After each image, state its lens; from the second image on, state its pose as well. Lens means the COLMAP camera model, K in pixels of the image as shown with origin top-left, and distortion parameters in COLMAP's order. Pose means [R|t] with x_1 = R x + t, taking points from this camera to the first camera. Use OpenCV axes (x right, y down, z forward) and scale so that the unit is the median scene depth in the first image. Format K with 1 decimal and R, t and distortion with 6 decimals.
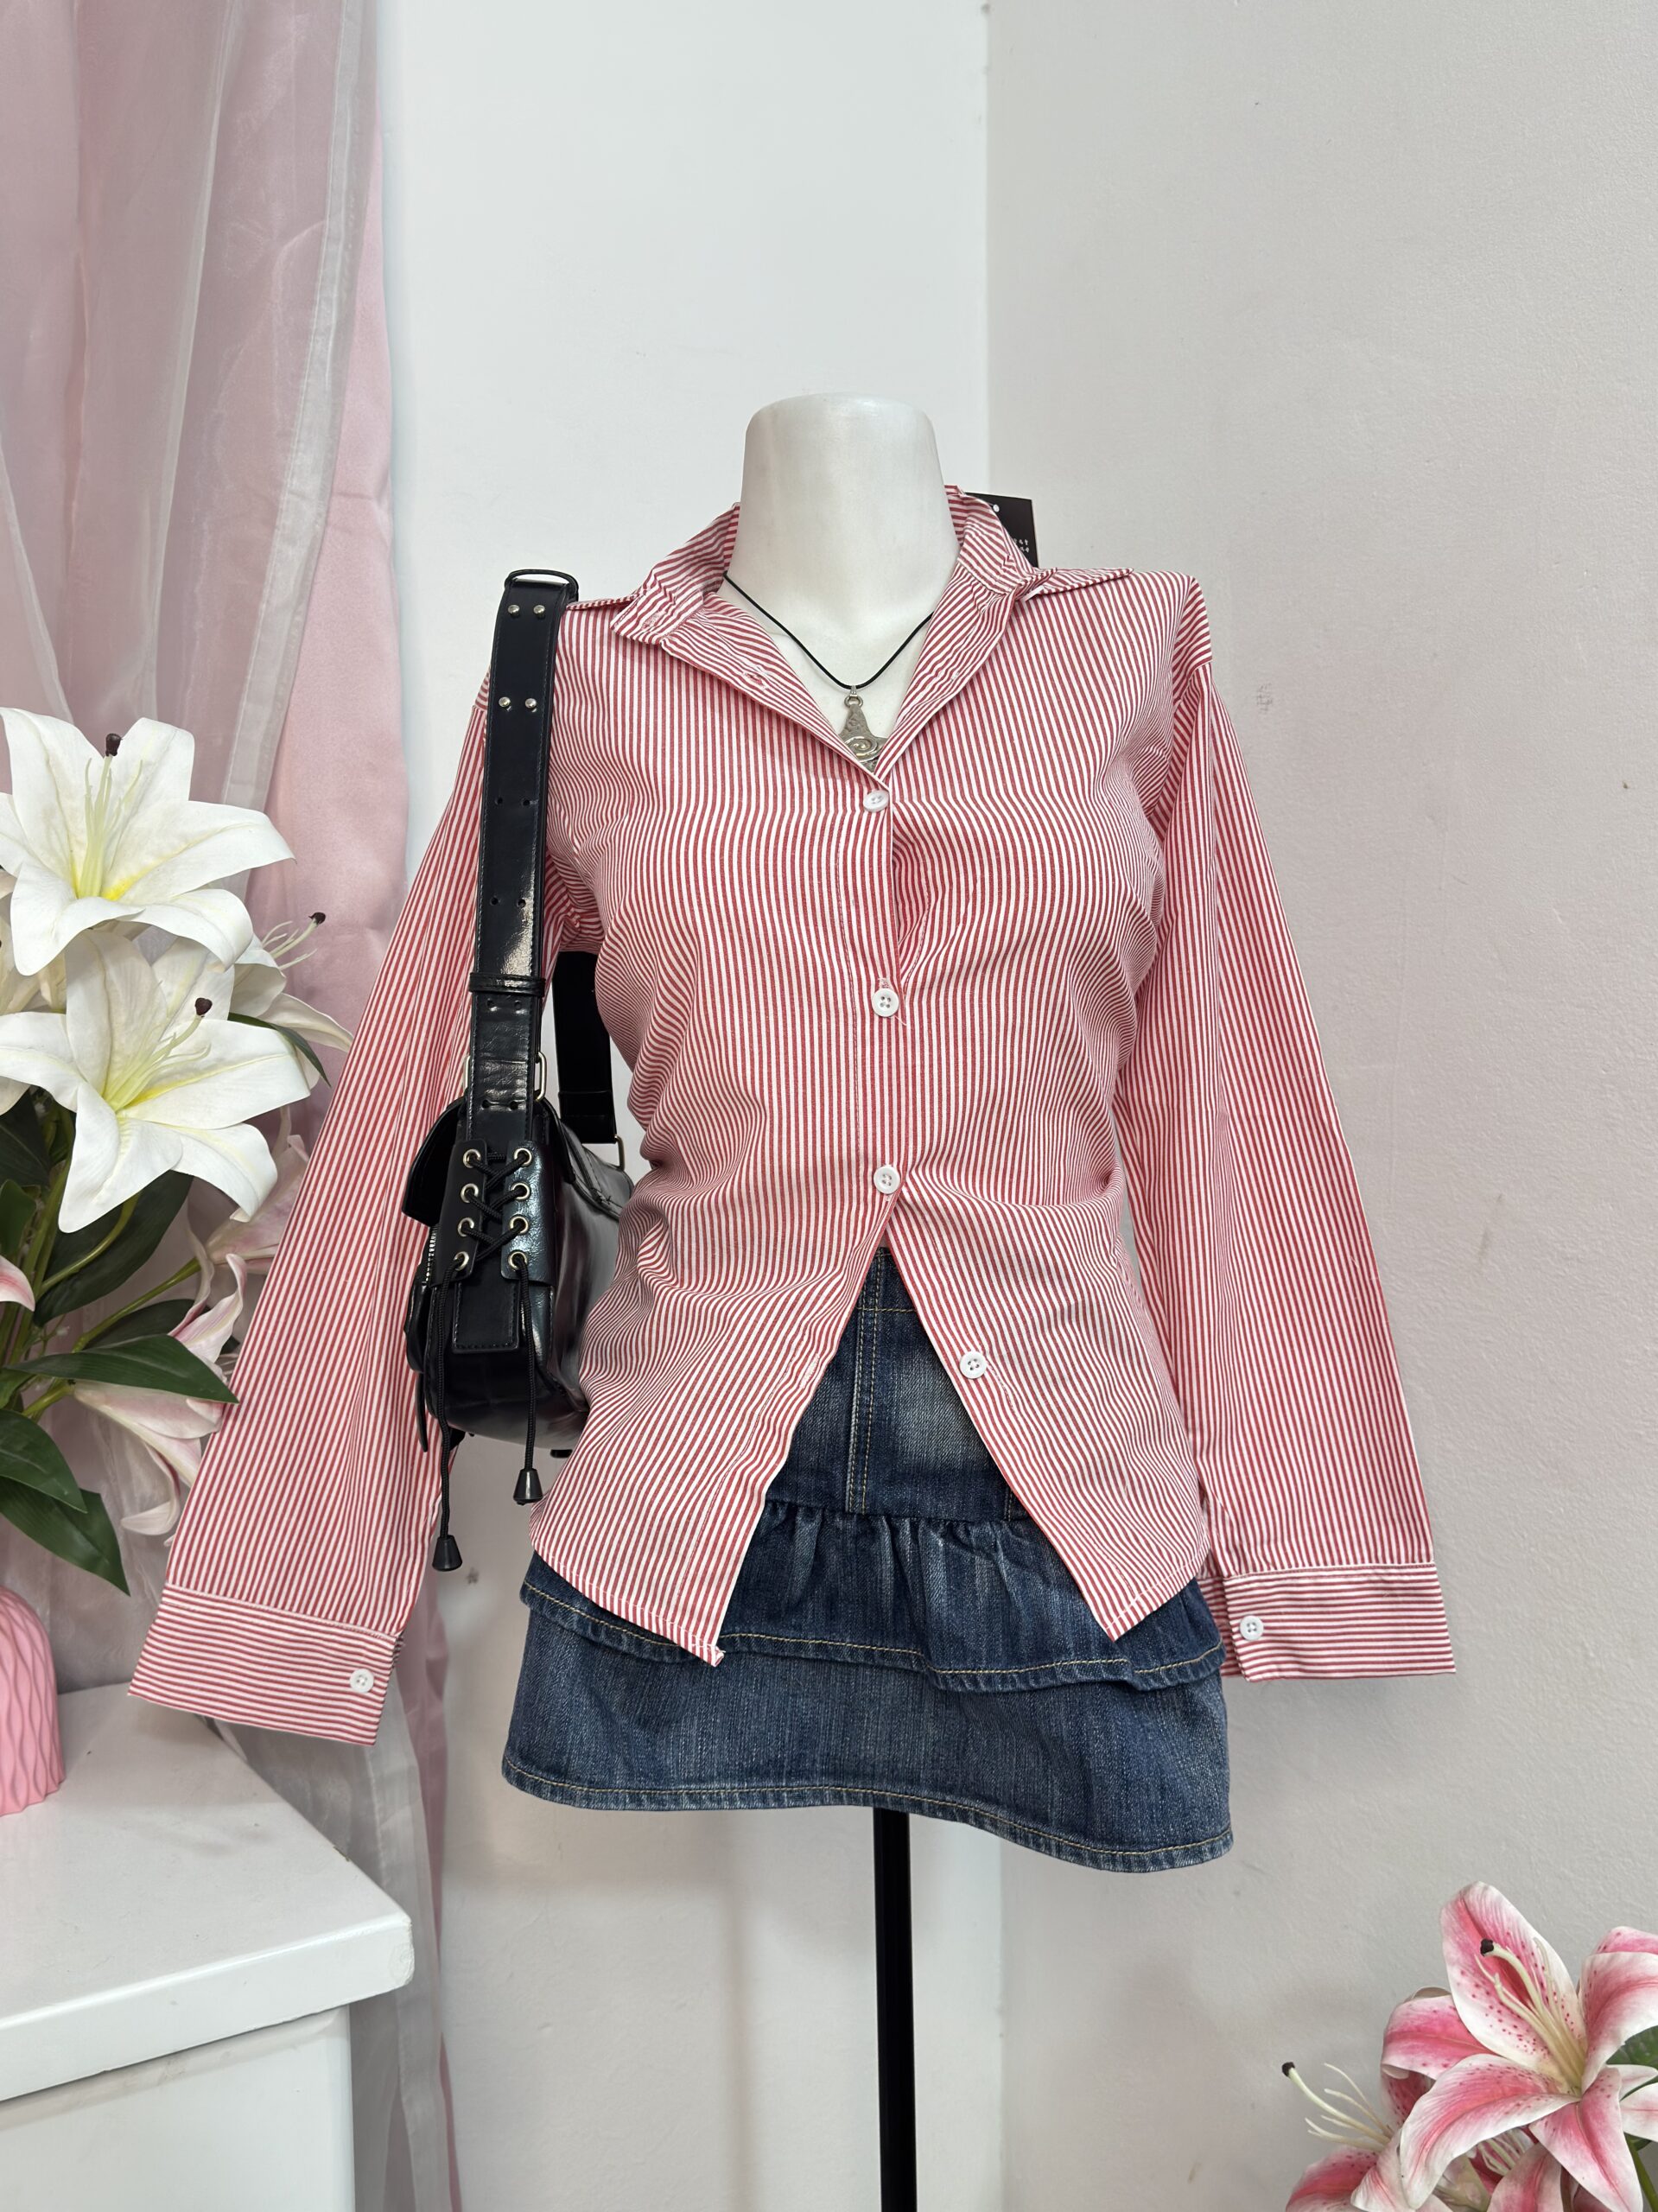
lens RADIAL K [[2159.1, 0, 821.1], [0, 2159.1, 1109.5], [0, 0, 1]] dist [-0.029548, 0.000000]
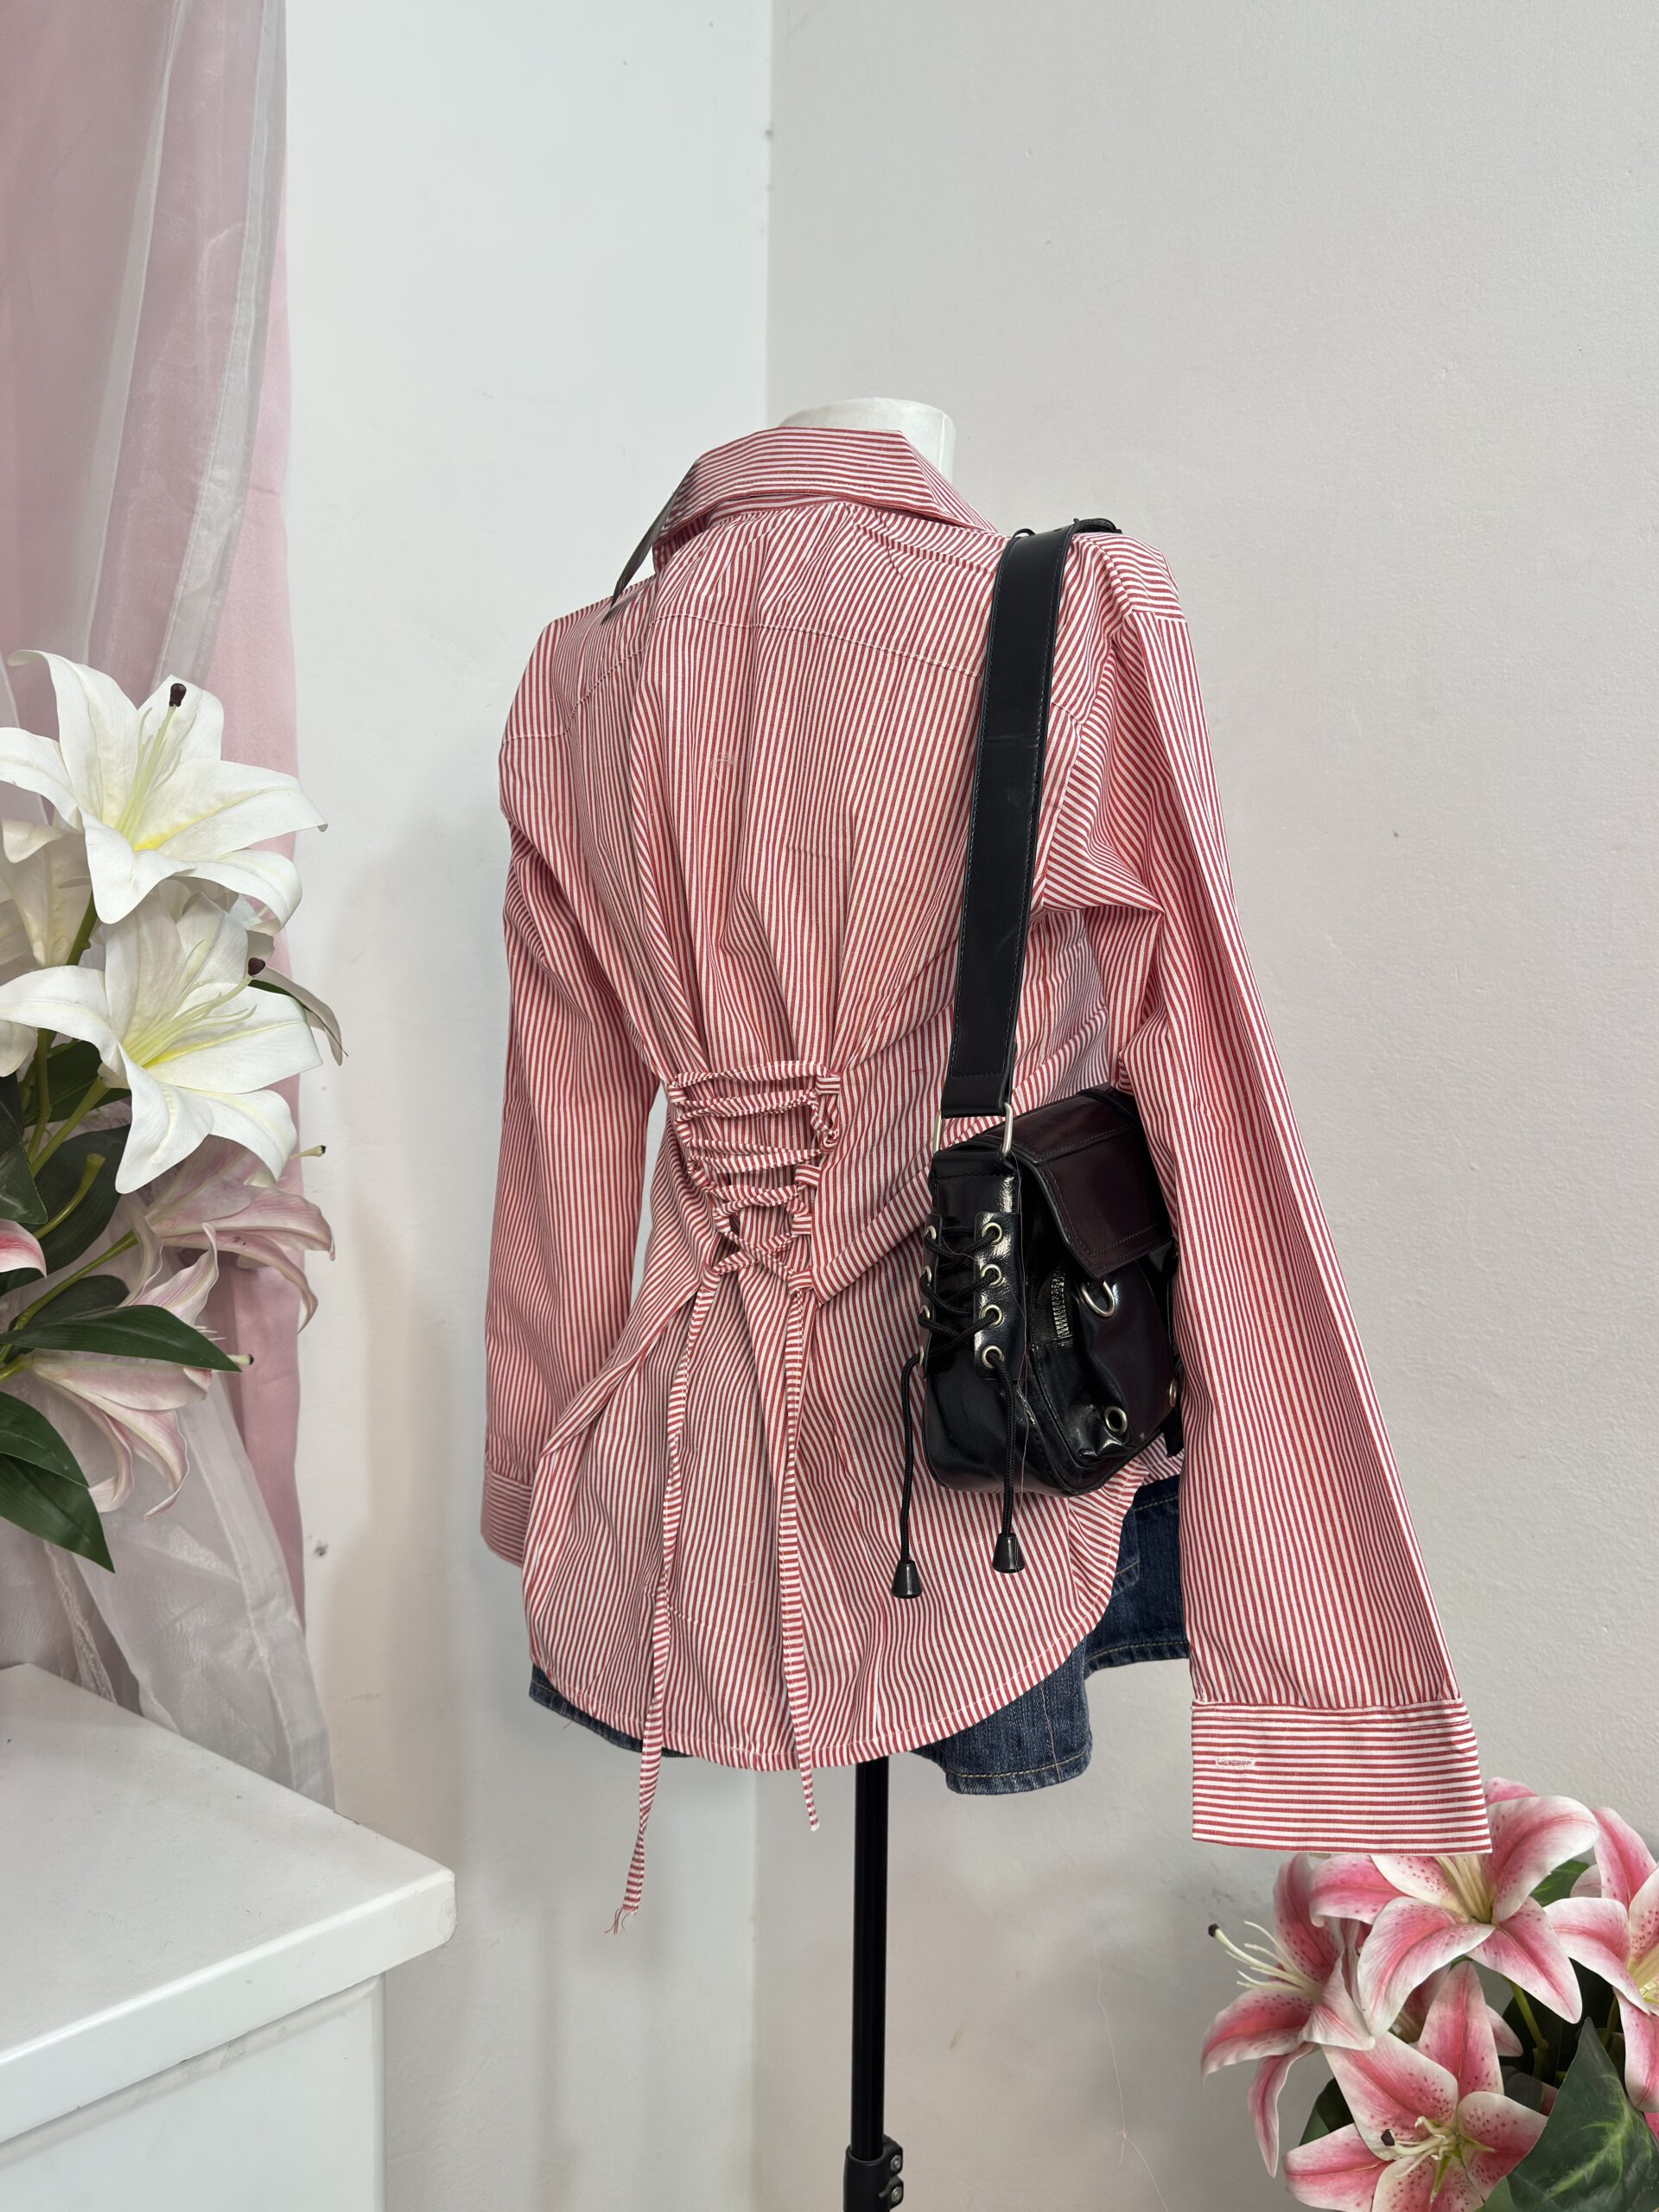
lens RADIAL K [[1842.8, 0, 828.6], [0, 1842.8, 1113.2], [0, 0, 1]] dist [-0.018078, -0.015394]
pose [[0.961164, 0.011465, 0.275740, -0.254923], [-0.007543, 0.999855, -0.015282, 0.029125], [-0.275875, 0.012609, 0.961111, 0.113115]]
